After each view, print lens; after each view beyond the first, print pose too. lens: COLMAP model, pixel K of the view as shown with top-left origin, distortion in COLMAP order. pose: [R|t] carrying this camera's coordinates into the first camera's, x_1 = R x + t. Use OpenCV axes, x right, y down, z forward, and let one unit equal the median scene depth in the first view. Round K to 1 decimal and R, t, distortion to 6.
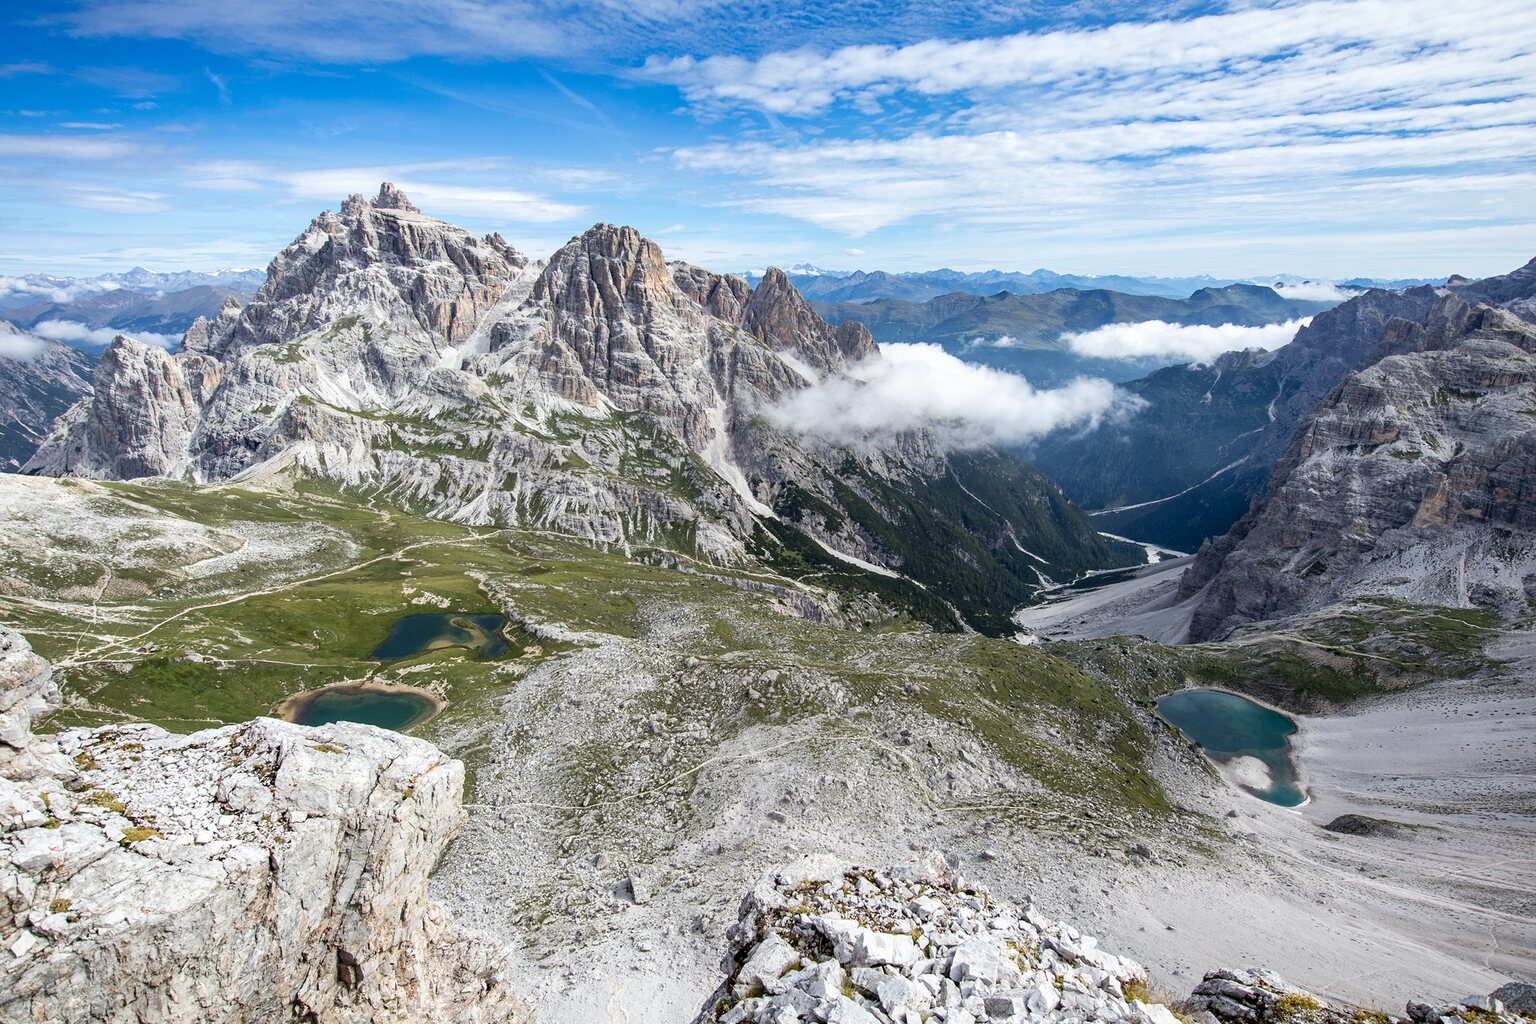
lens RADIAL K [[762.5, 0, 773.0], [0, 762.5, 519.6], [0, 0, 1]] dist [-0.008496, 0.000968]
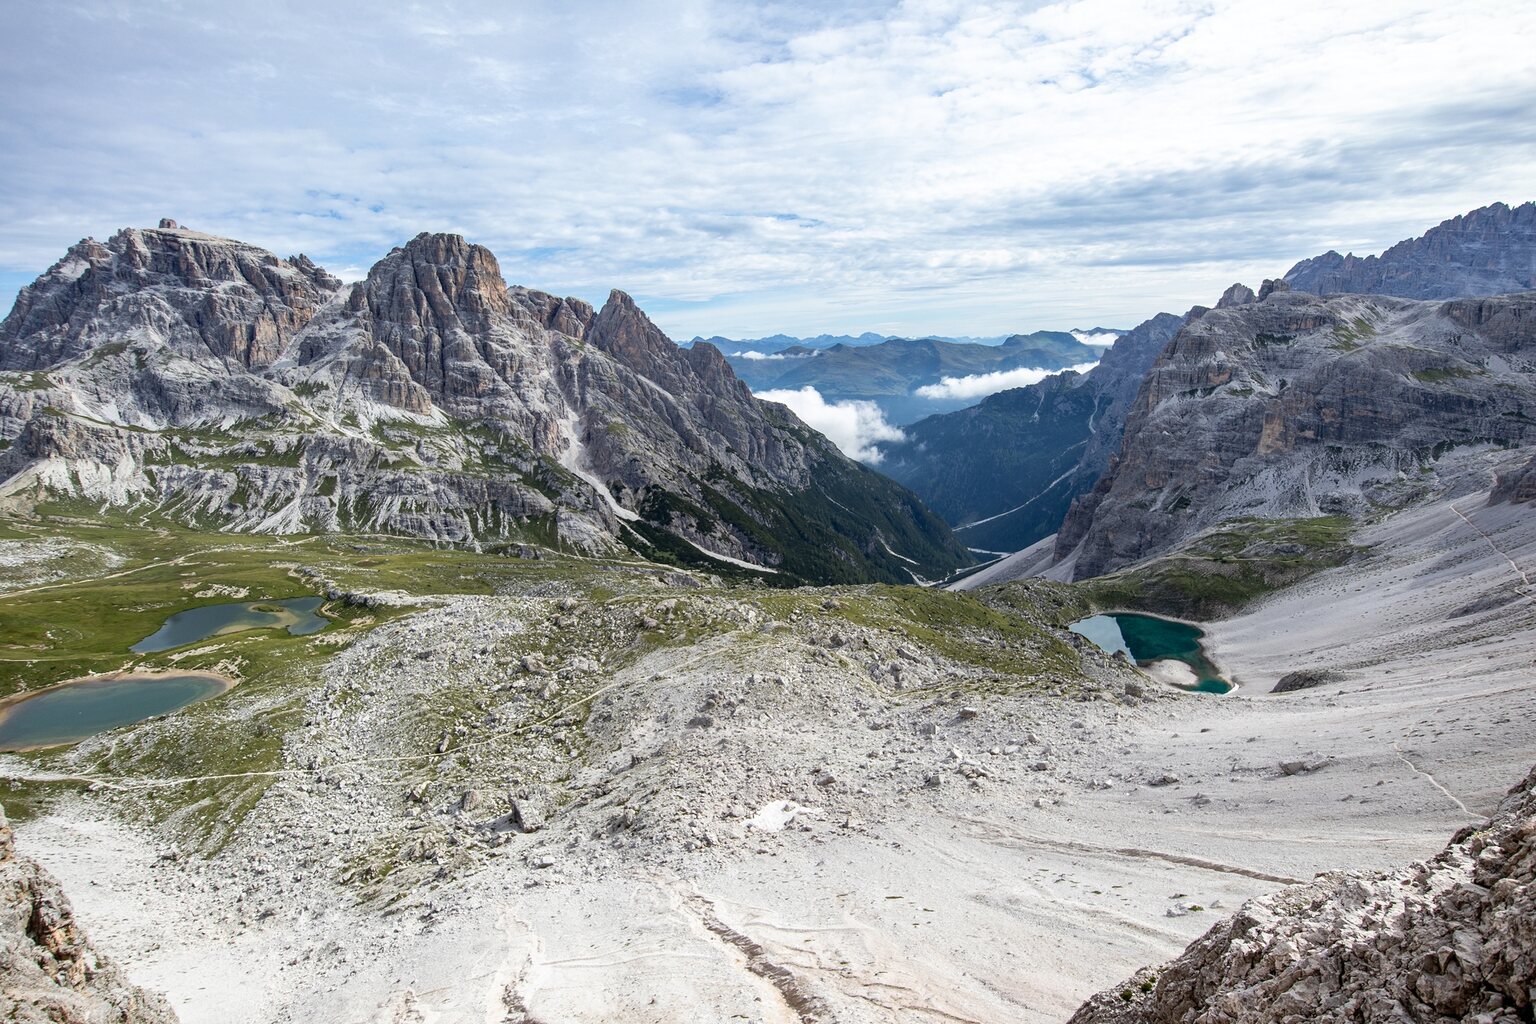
lens RADIAL K [[764.0, 0, 772.9], [0, 764.0, 518.5], [0, 0, 1]] dist [-0.002947, -0.001605]
pose [[0.978904, -0.076068, 0.189632, -0.022270], [0.092282, 0.992659, -0.078178, 0.099086], [-0.182293, 0.094028, 0.978738, 0.076037]]
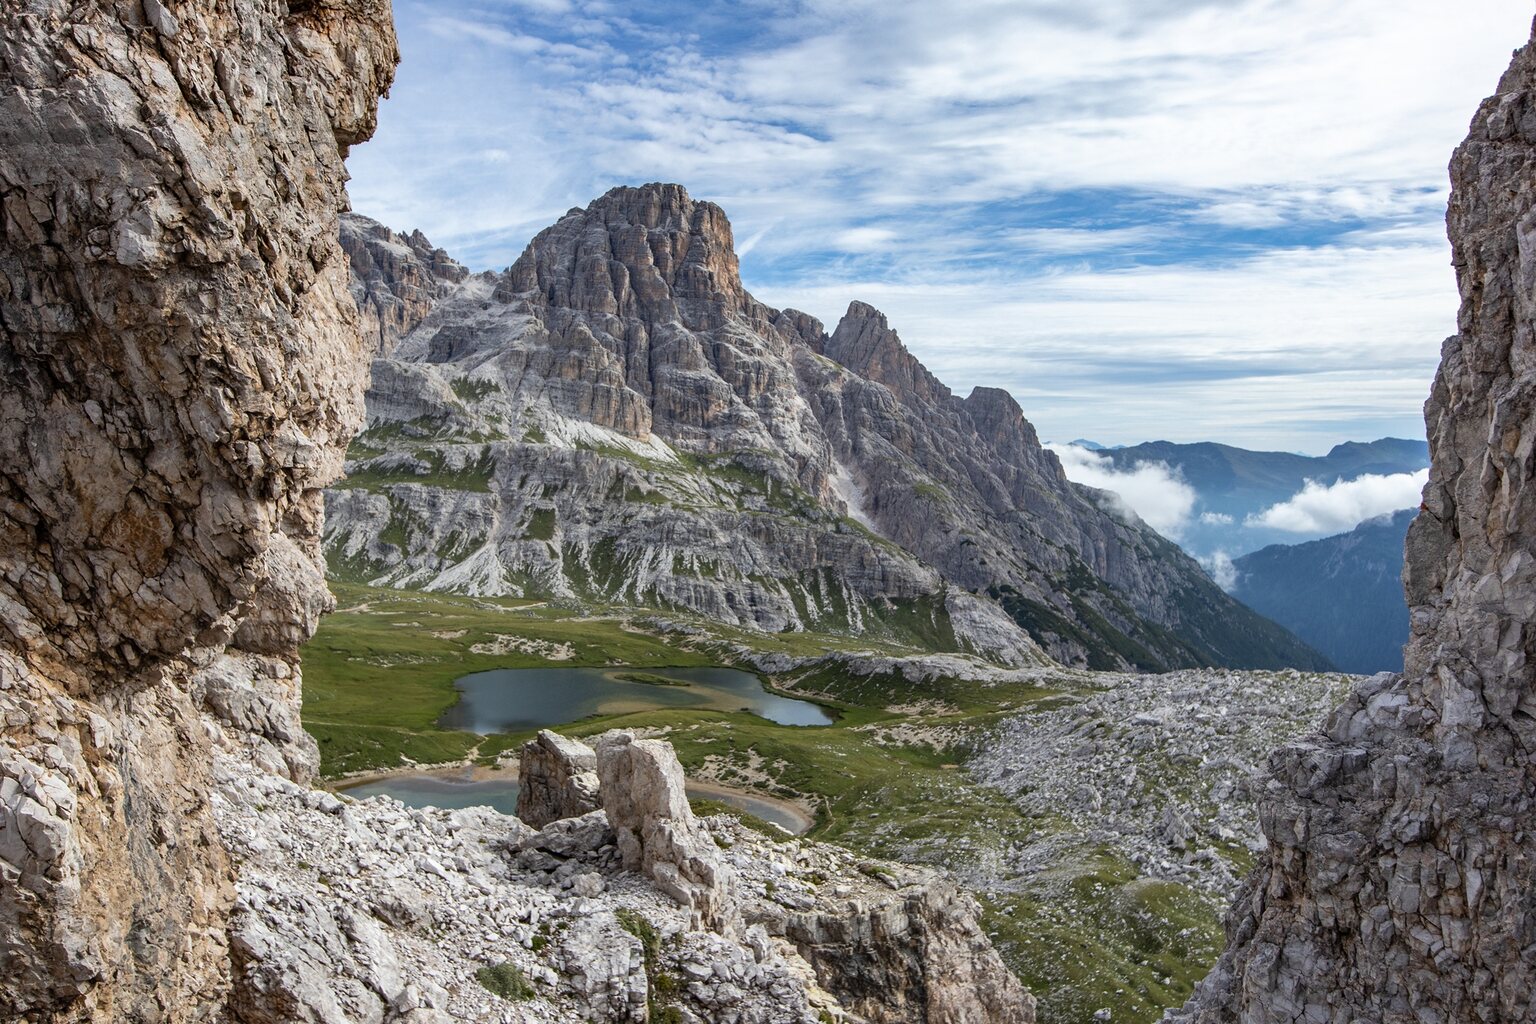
lens RADIAL K [[1147.2, 0, 776.1], [0, 1147.2, 517.0], [0, 0, 1]] dist [-0.039913, -0.000754]
pose [[0.997732, 0.003667, 0.067213, -0.245970], [0.013151, 0.968653, -0.248071, 0.127471], [-0.066016, 0.248392, 0.966407, 0.288001]]
